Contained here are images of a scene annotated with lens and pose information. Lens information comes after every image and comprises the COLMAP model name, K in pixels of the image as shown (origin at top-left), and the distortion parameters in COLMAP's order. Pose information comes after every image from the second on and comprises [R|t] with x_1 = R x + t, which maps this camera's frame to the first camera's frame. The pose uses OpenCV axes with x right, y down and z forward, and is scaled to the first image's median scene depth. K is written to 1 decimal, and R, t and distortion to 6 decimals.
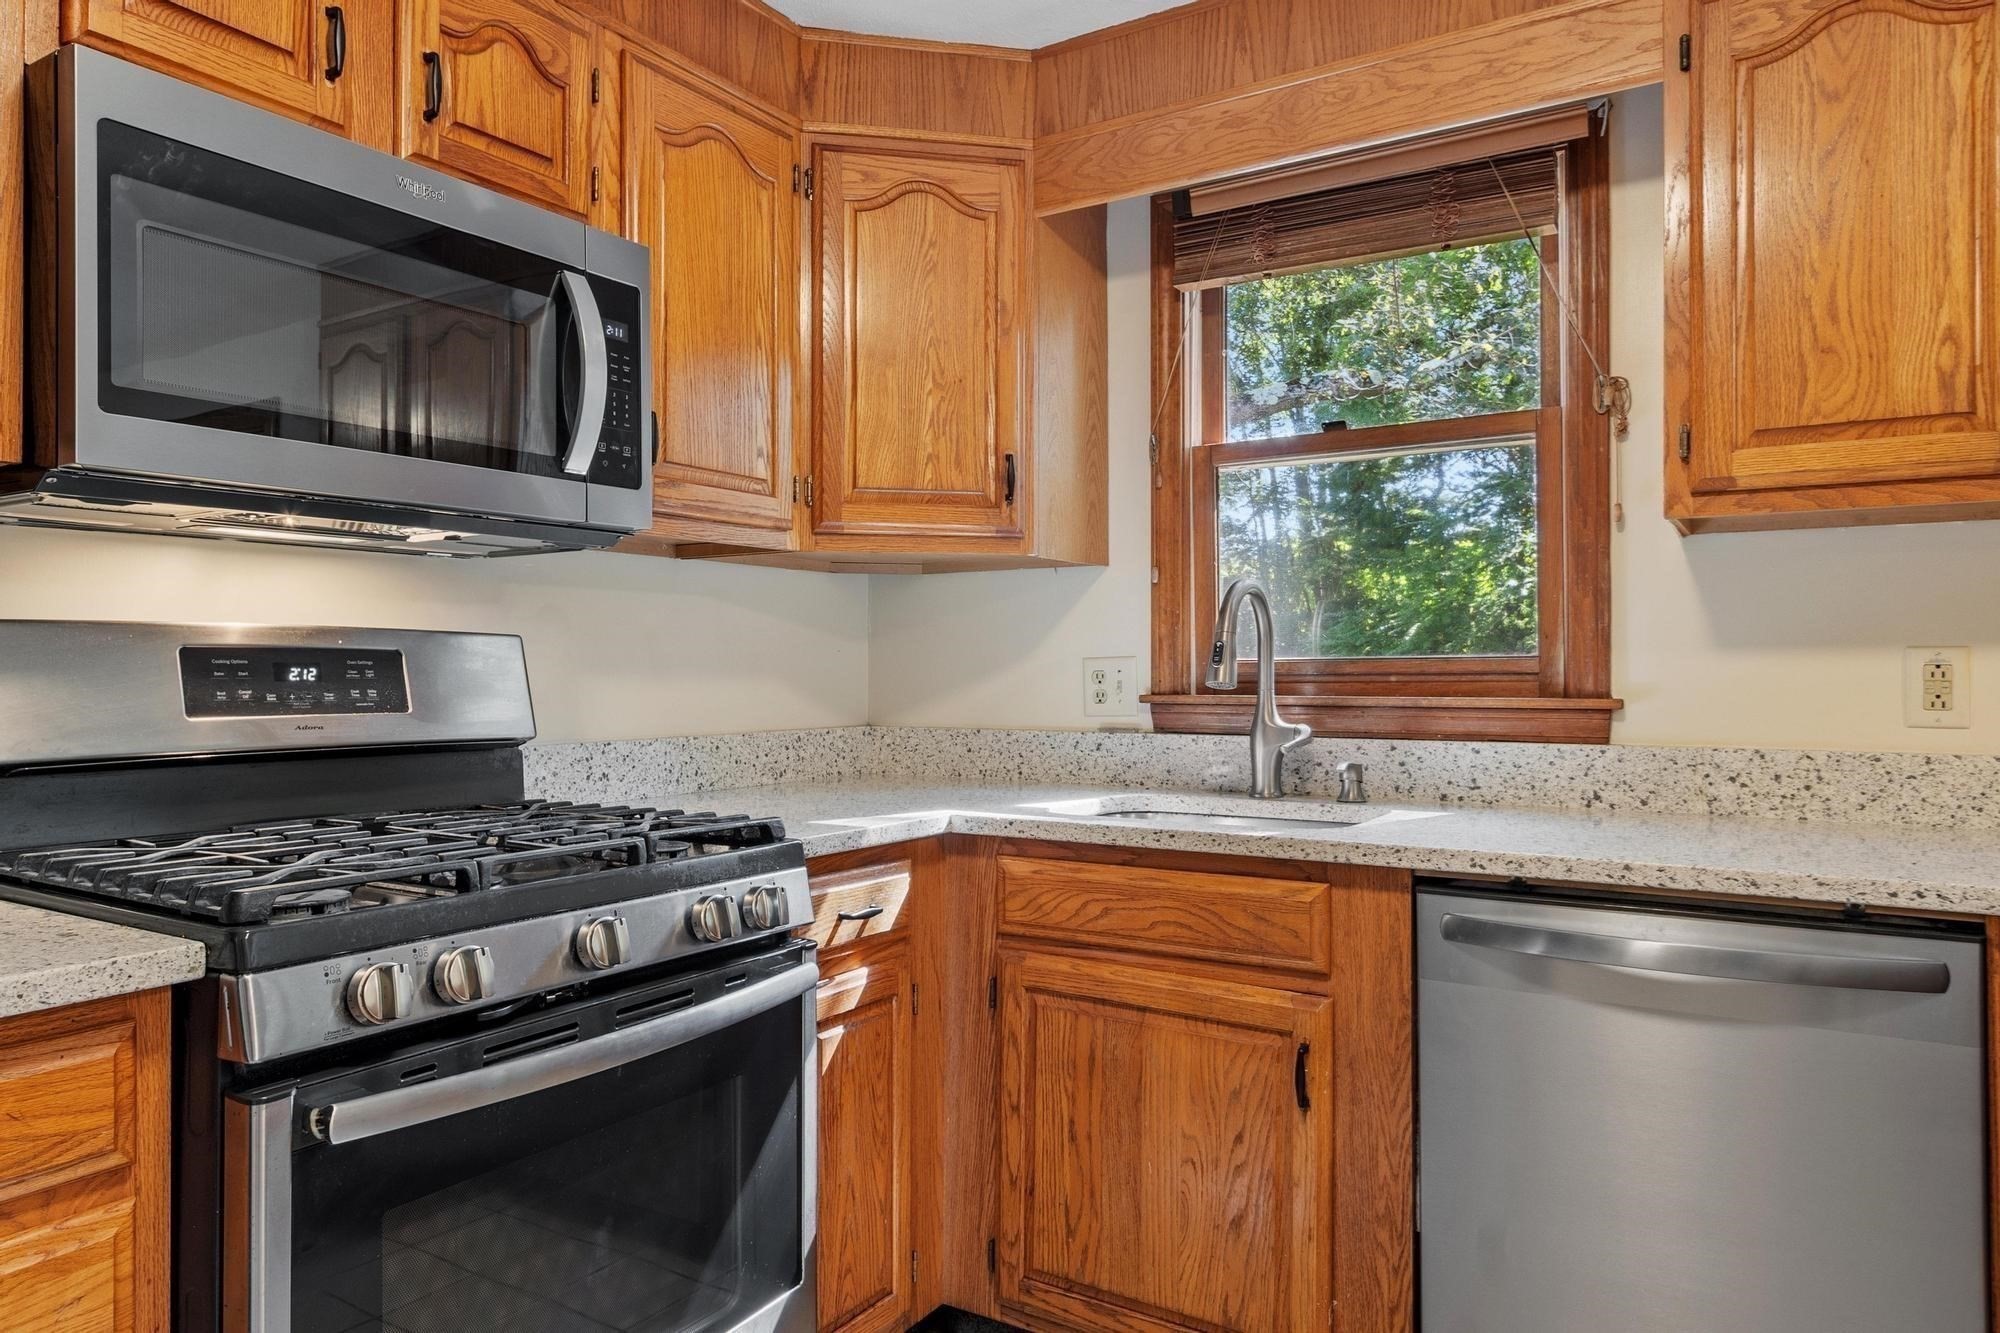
lens RADIAL K [[1334.2, 0, 958.9], [0, 1334.2, 656.8], [0, 0, 1]] dist [0.007146, -0.002762]
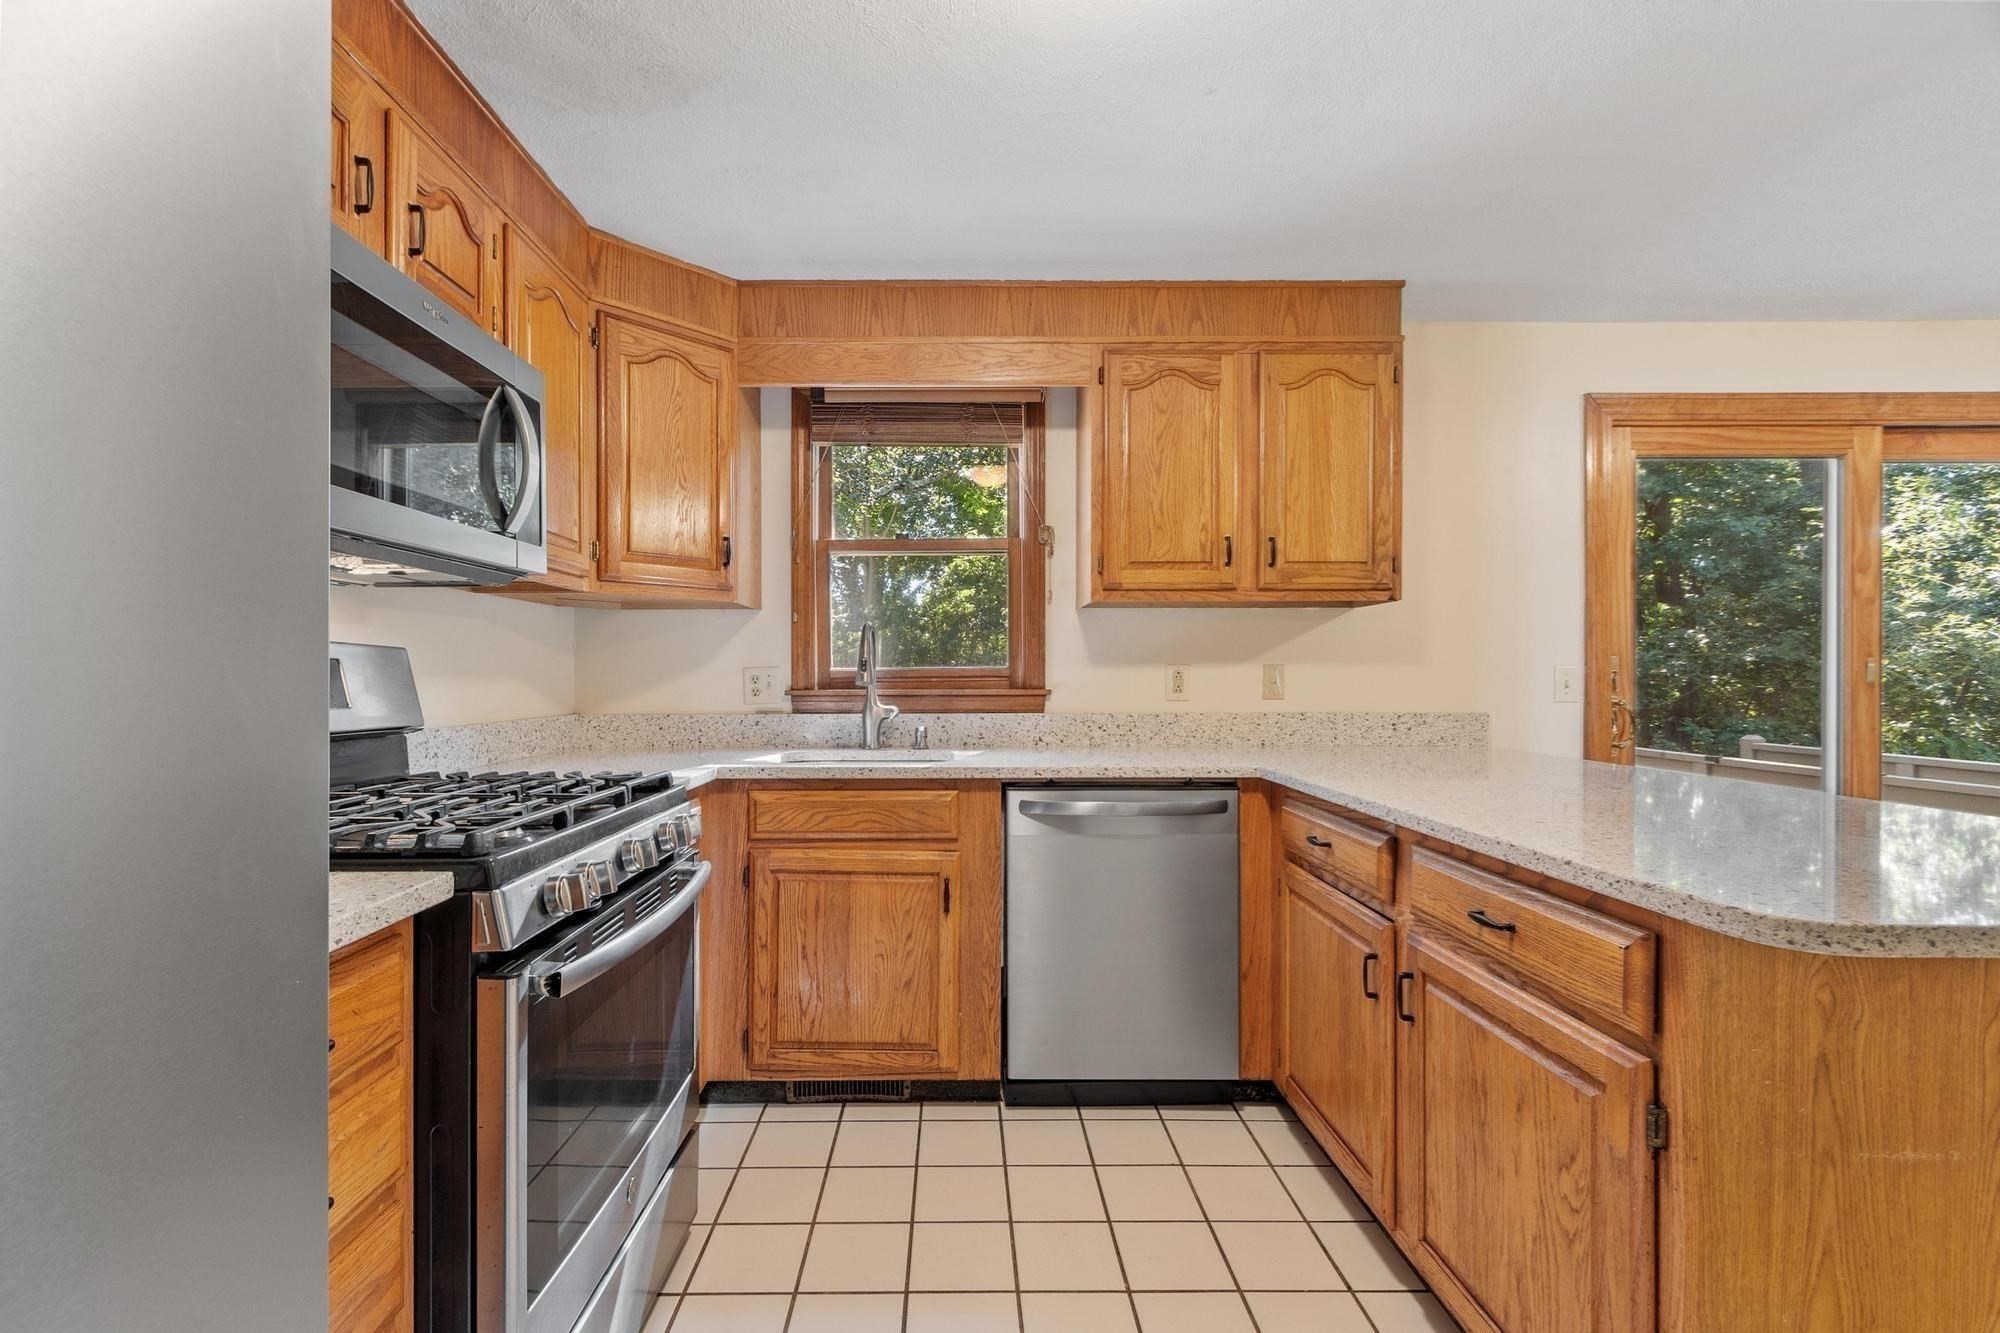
lens RADIAL K [[895.8, 0, 963.9], [0, 895.8, 675.8], [0, 0, 1]] dist [0.003370, 0.000675]
pose [[0.831642, -0.000275, 0.555313, -0.352523], [-0.005249, 0.999951, 0.008357, 0.000808], [-0.555288, -0.009865, 0.831600, -0.031761]]
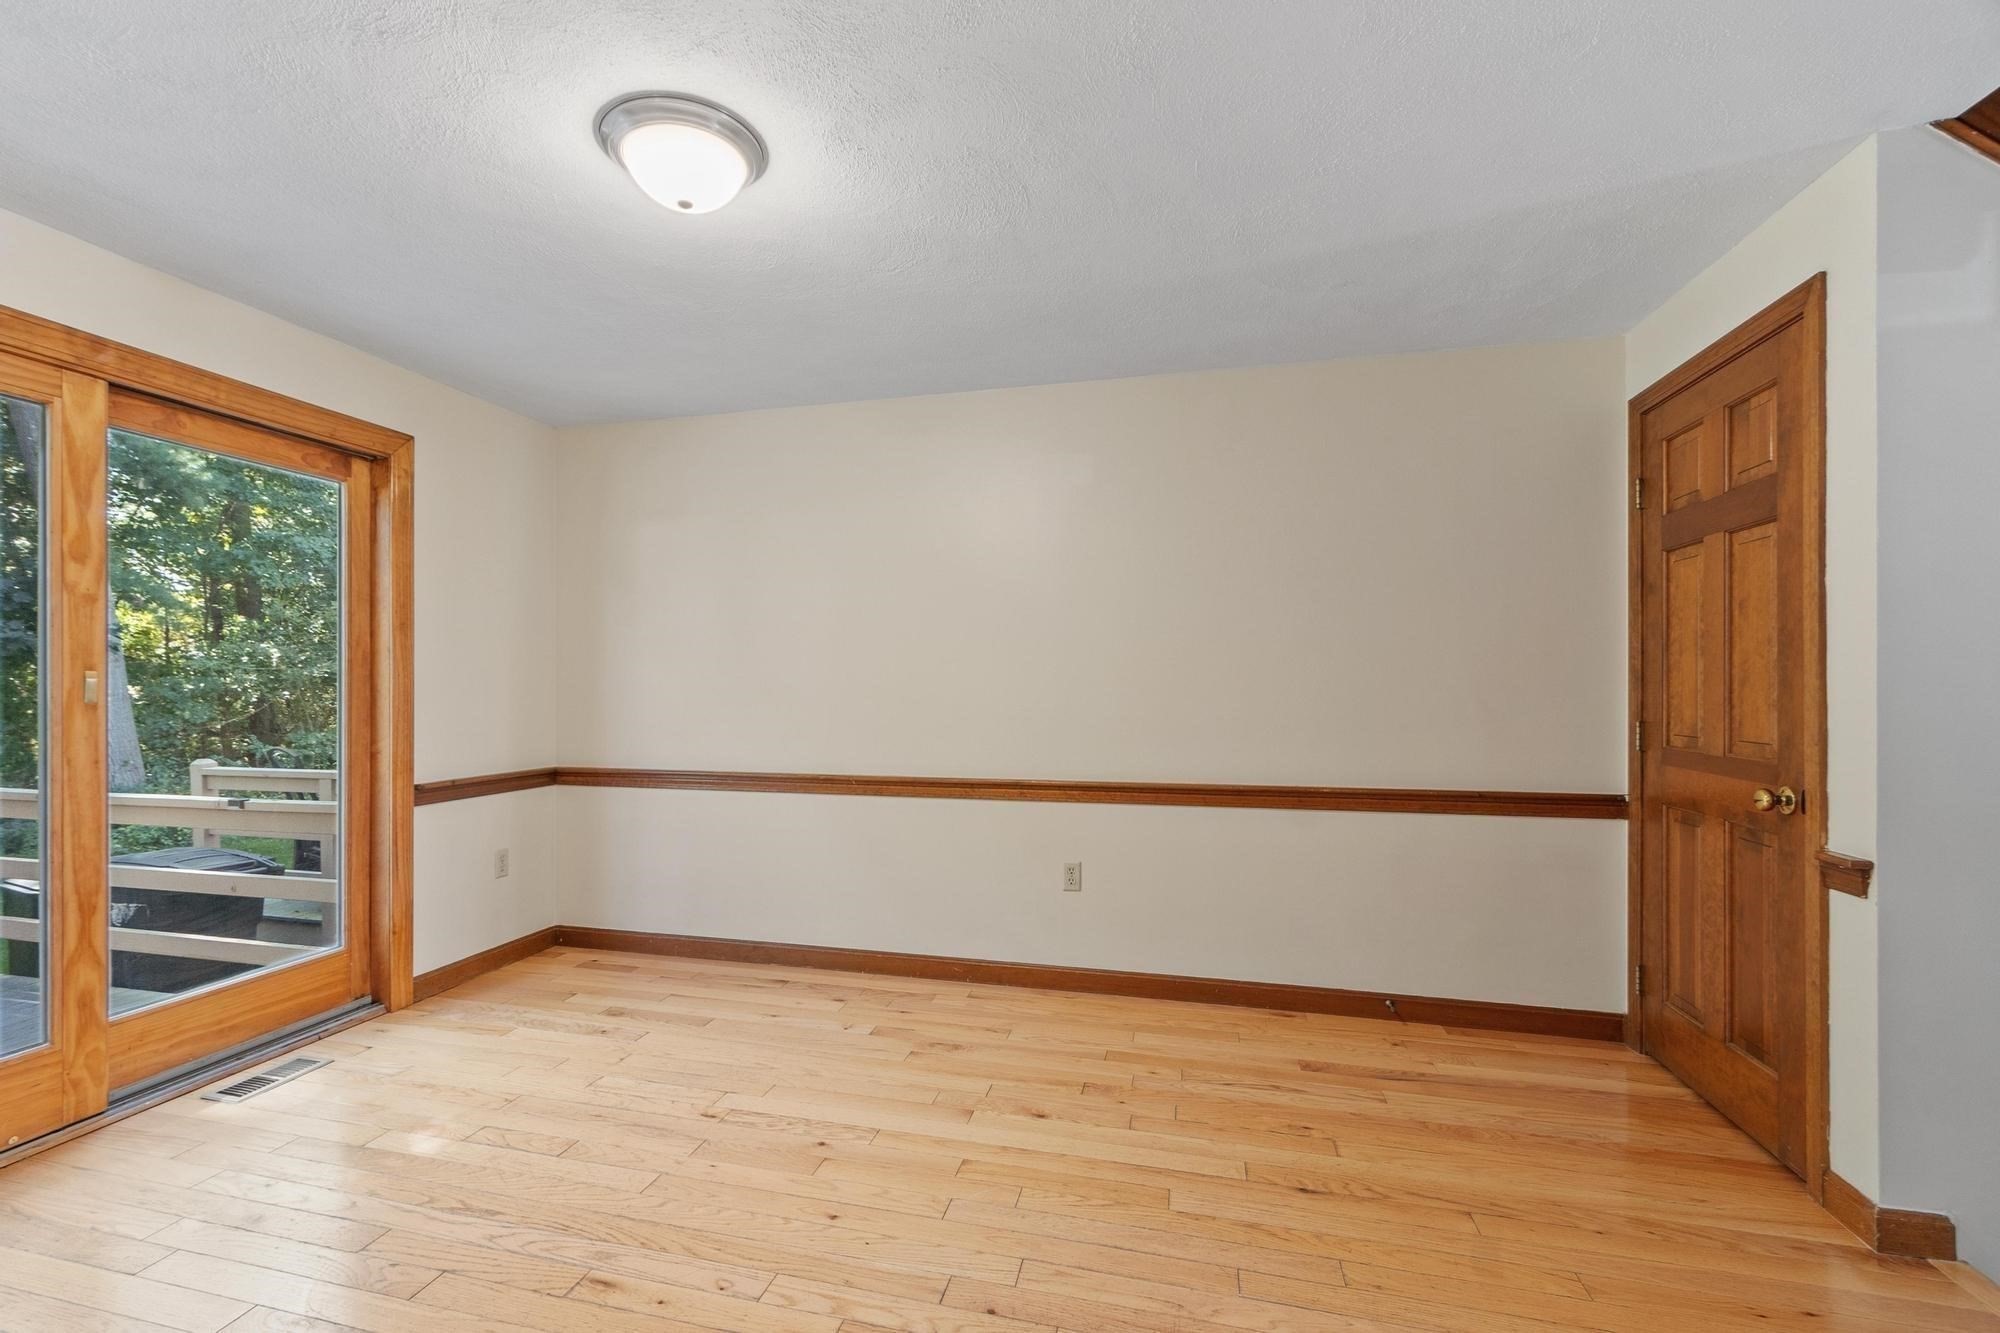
lens RADIAL K [[878.3, 0, 963.9], [0, 878.3, 695.1], [0, 0, 1]] dist [-0.002299, 0.000347]
pose [[-0.317839, -0.005738, 0.948127, 0.240580], [-0.007909, 0.999963, 0.003400, -0.006361], [-0.948112, -0.006418, -0.317873, -0.320868]]
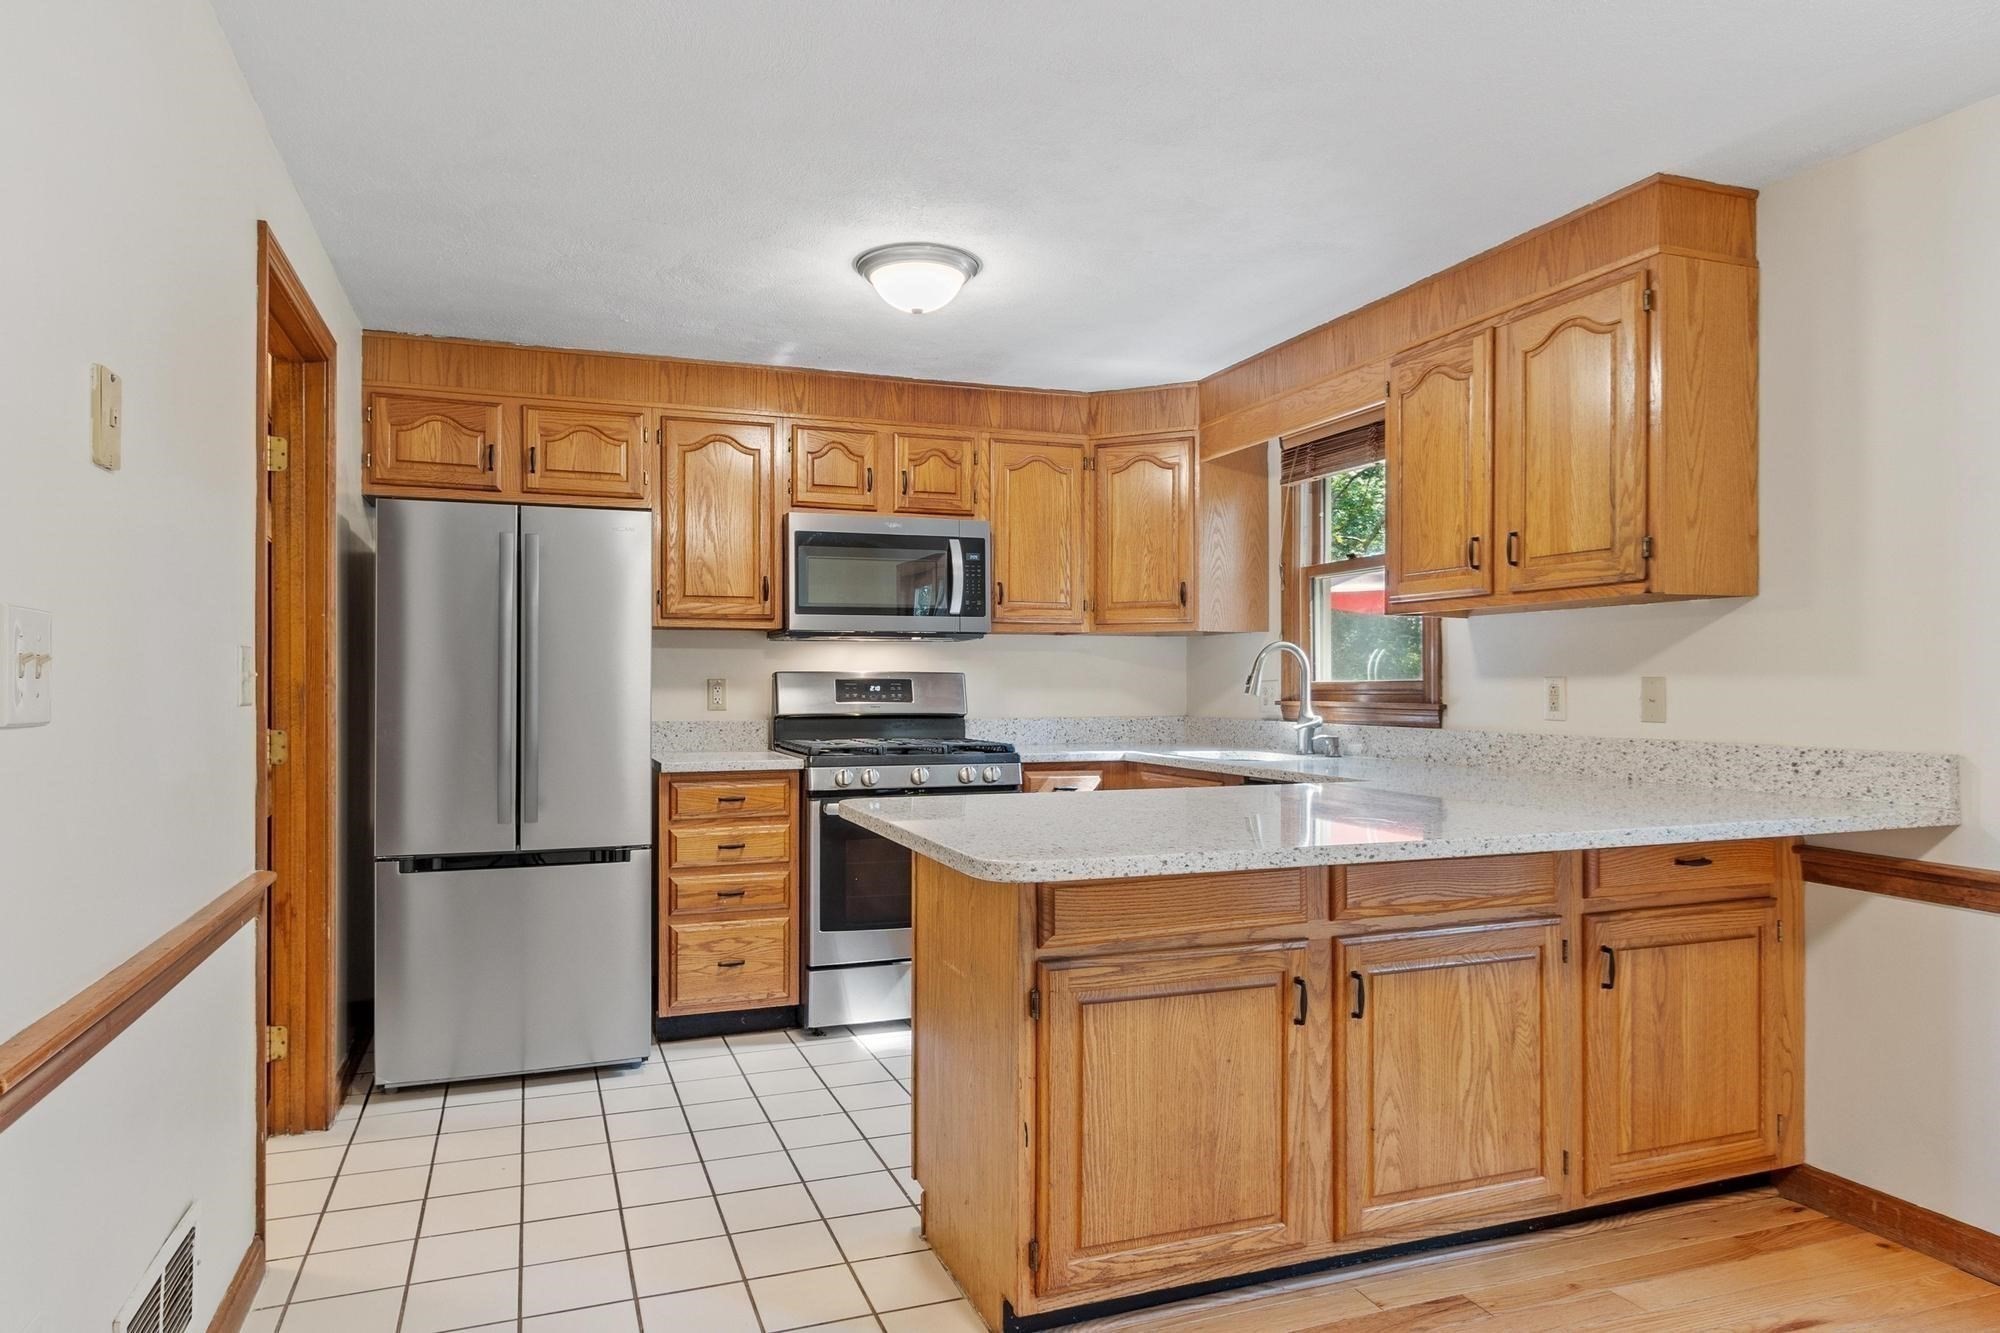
lens RADIAL K [[1245.0, 0, 917.3], [0, 1245.0, 678.8], [0, 0, 1]] dist [0.005968, -0.001661]
pose [[0.772515, -0.000529, -0.634996, 1.054728], [0.004767, 0.999976, 0.004966, -0.016398], [0.634979, -0.006864, 0.772499, -0.832621]]
